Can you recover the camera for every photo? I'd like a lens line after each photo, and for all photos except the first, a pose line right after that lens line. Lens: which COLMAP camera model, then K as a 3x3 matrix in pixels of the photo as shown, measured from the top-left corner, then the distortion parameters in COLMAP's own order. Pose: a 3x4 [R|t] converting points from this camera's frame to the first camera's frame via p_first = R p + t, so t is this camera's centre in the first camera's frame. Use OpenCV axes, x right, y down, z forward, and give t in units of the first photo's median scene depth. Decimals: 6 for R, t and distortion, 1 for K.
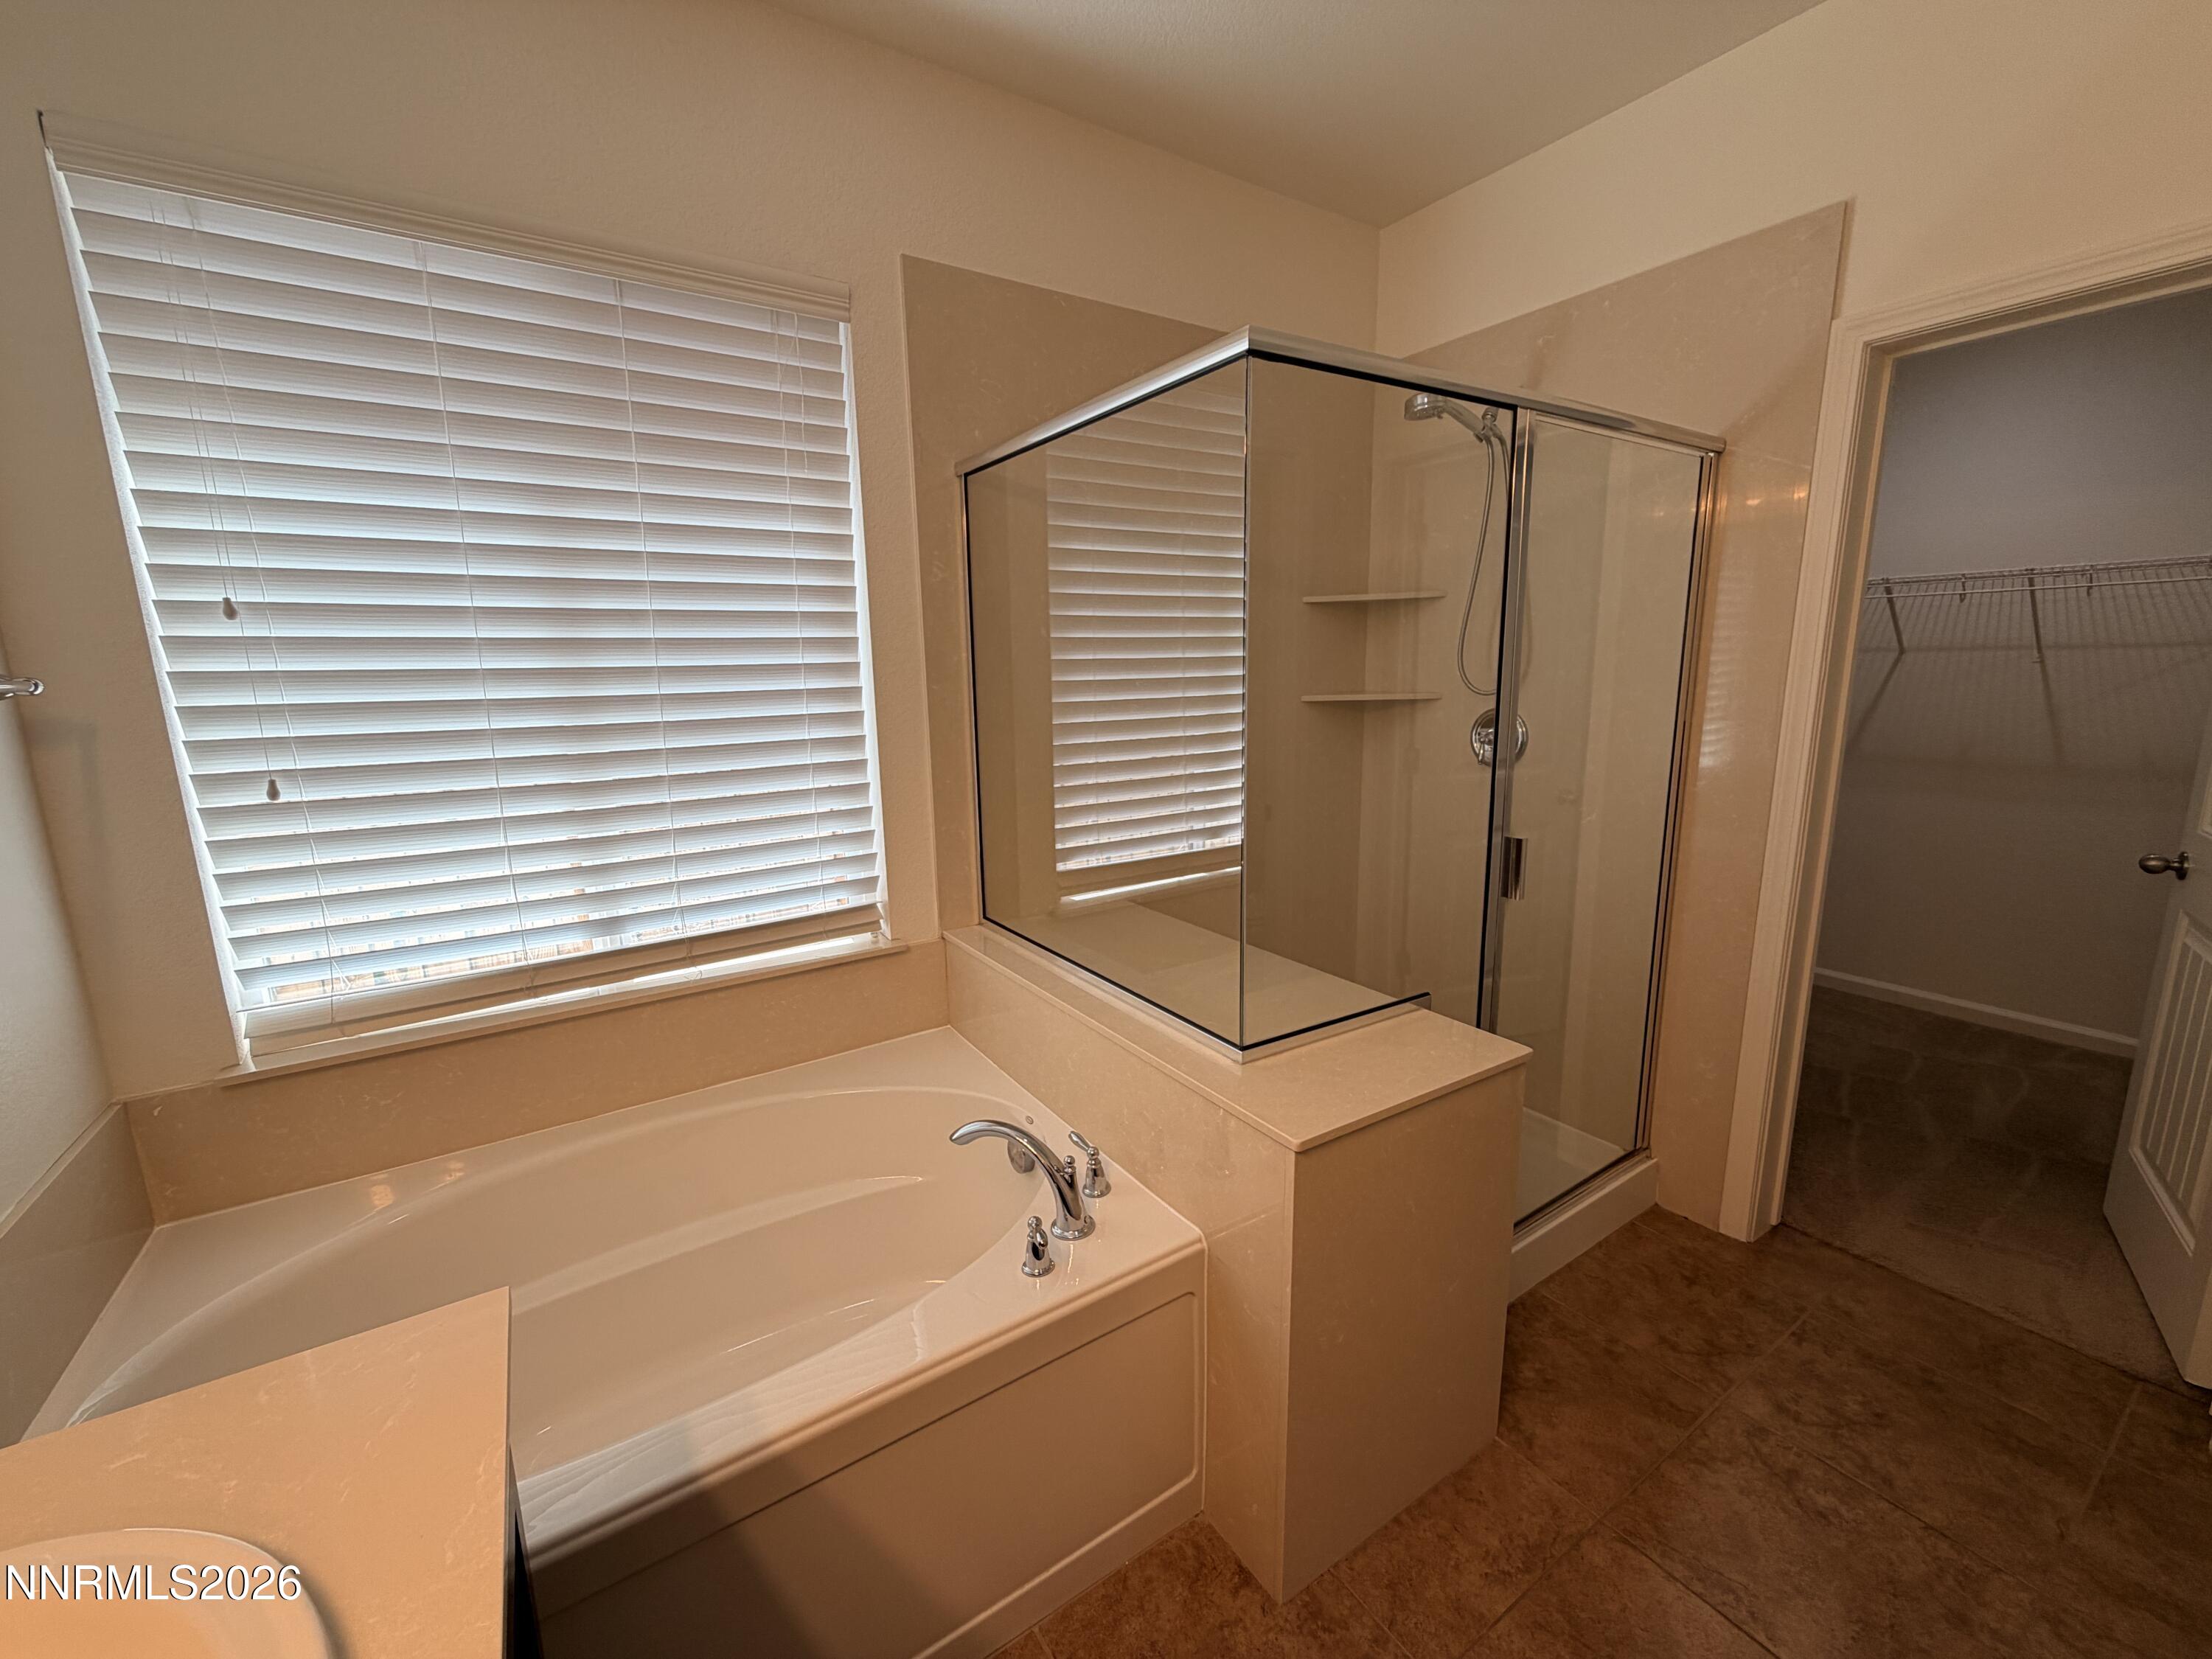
lens RADIAL K [[883.0, 0, 1098.7], [0, 883.0, 830.9], [0, 0, 1]] dist [0.001242, 0.000376]
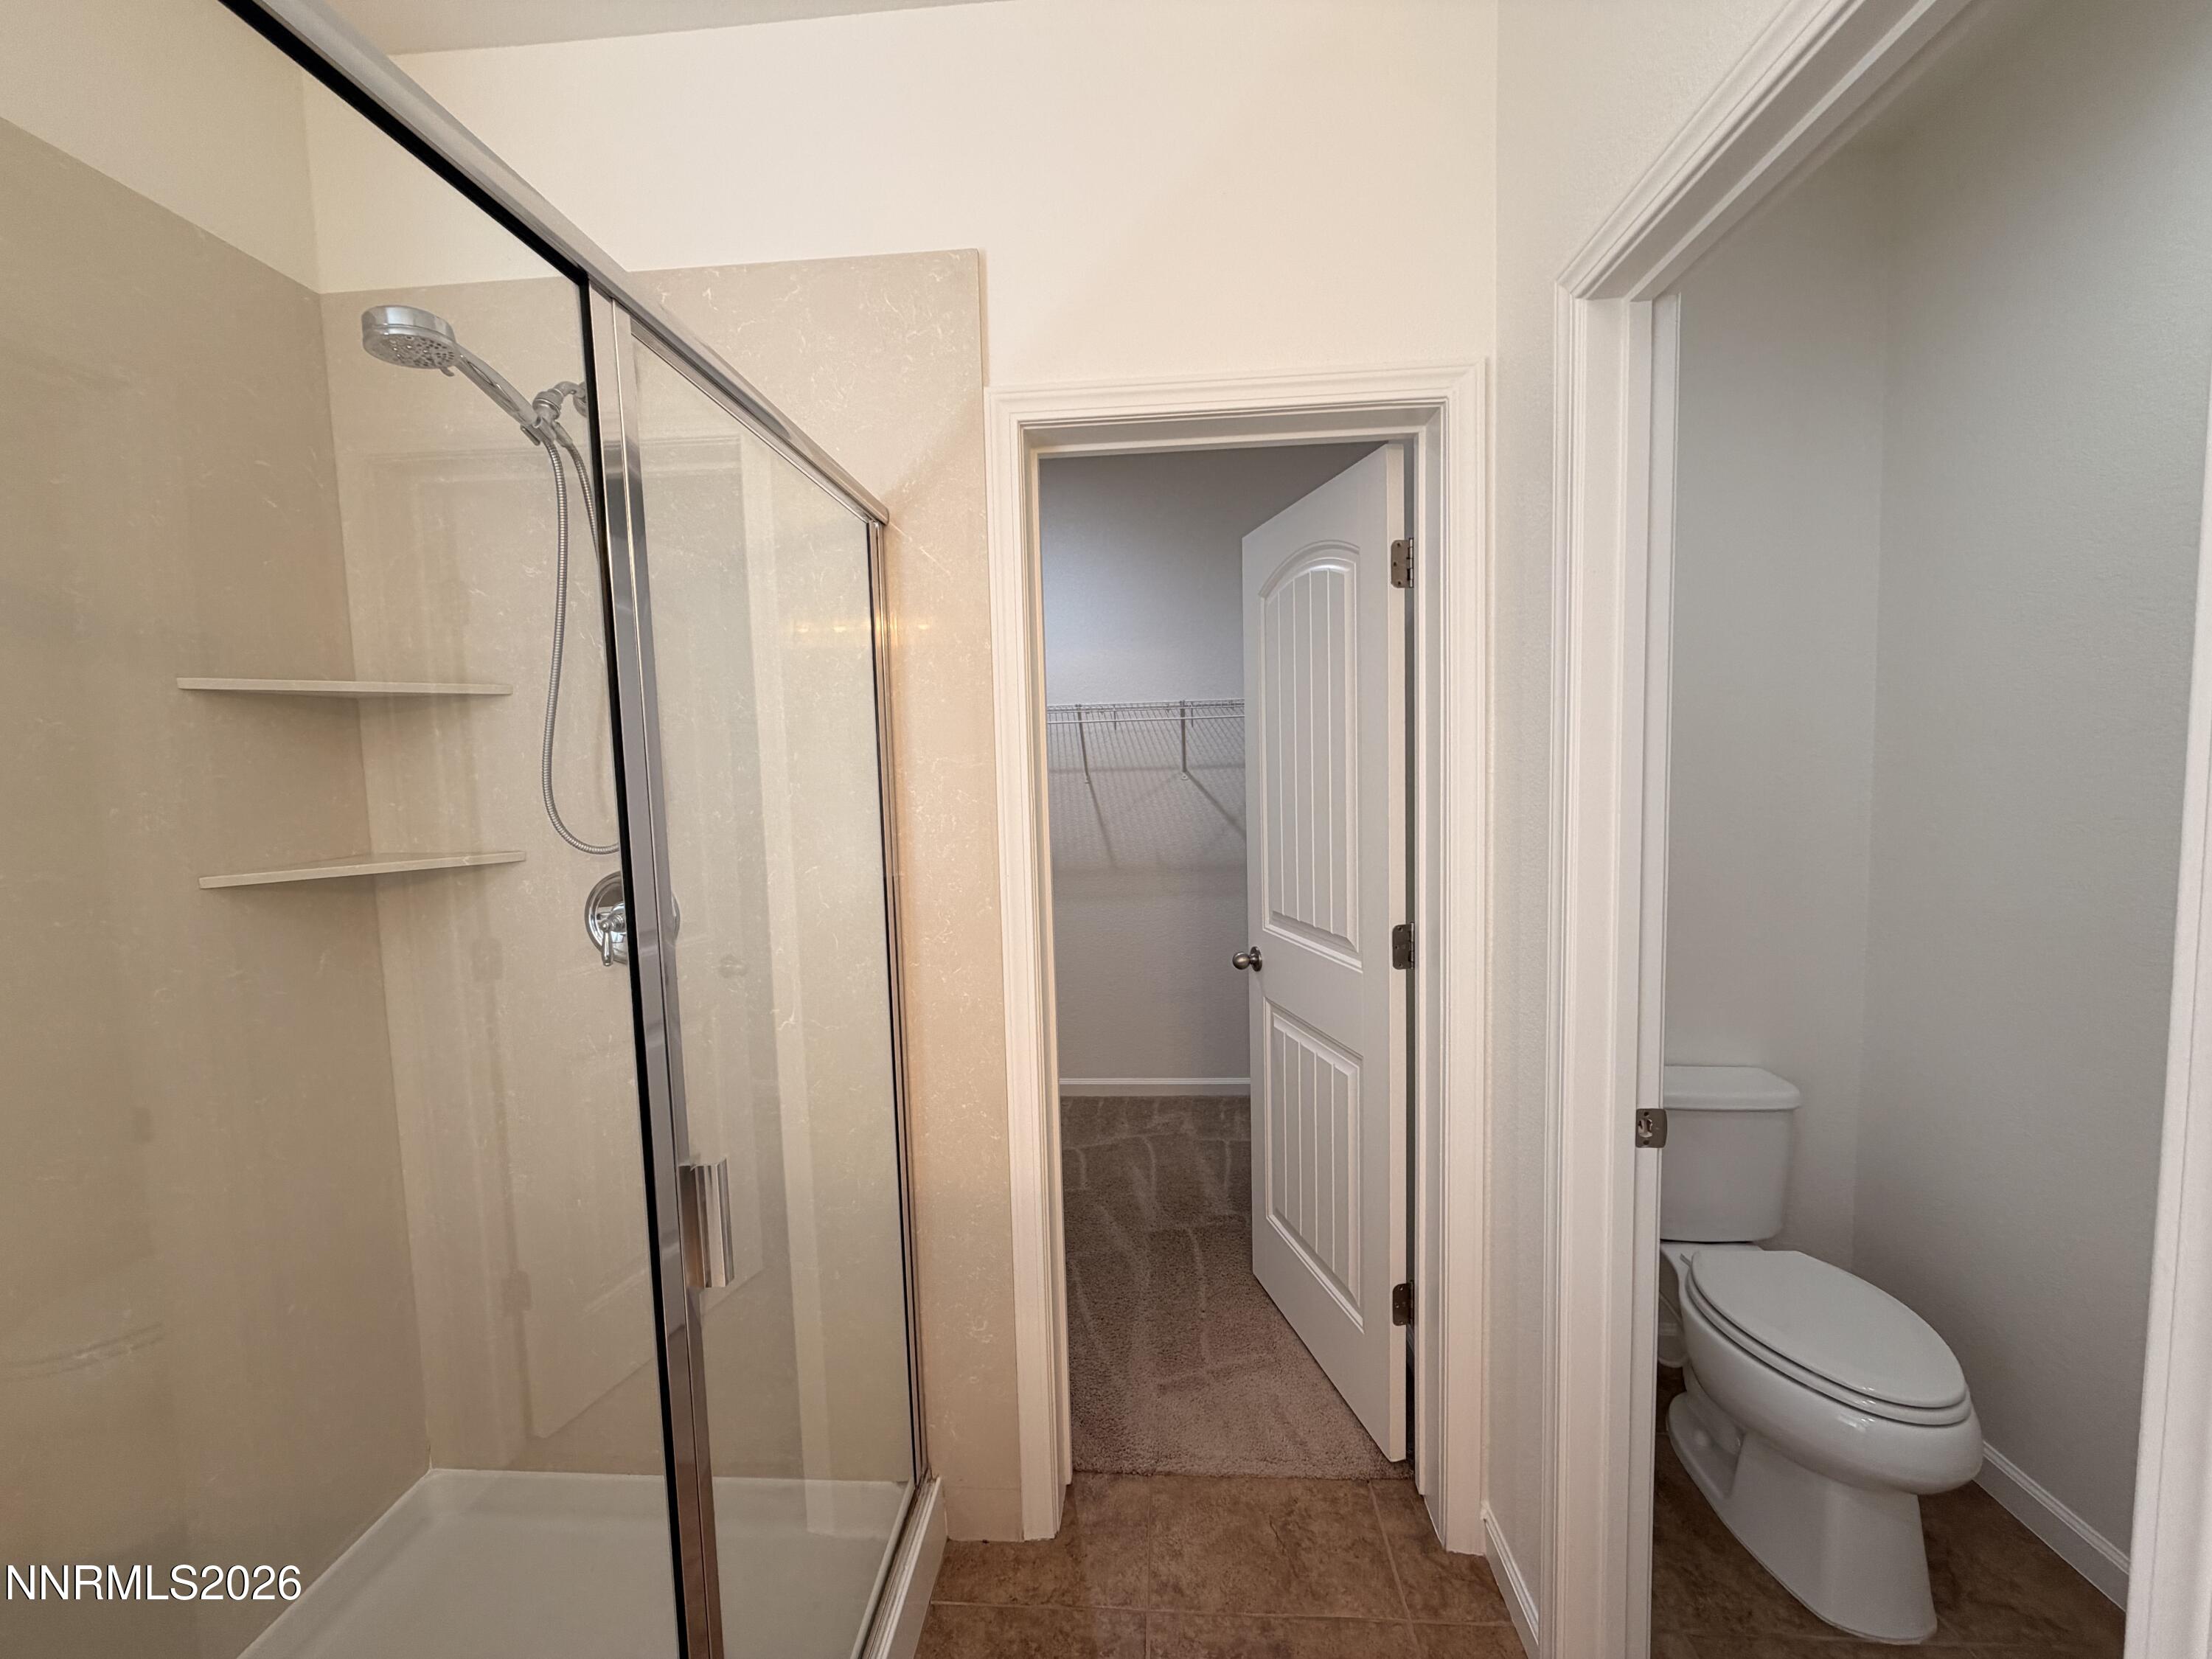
lens RADIAL K [[883.0, 0, 1098.7], [0, 883.0, 830.9], [0, 0, 1]] dist [0.001242, 0.000376]
pose [[0.605142, -0.060156, 0.793842, 0.171902], [0.163825, 0.985210, -0.050225, -0.088489], [-0.779080, 0.160444, 0.606047, 0.381943]]
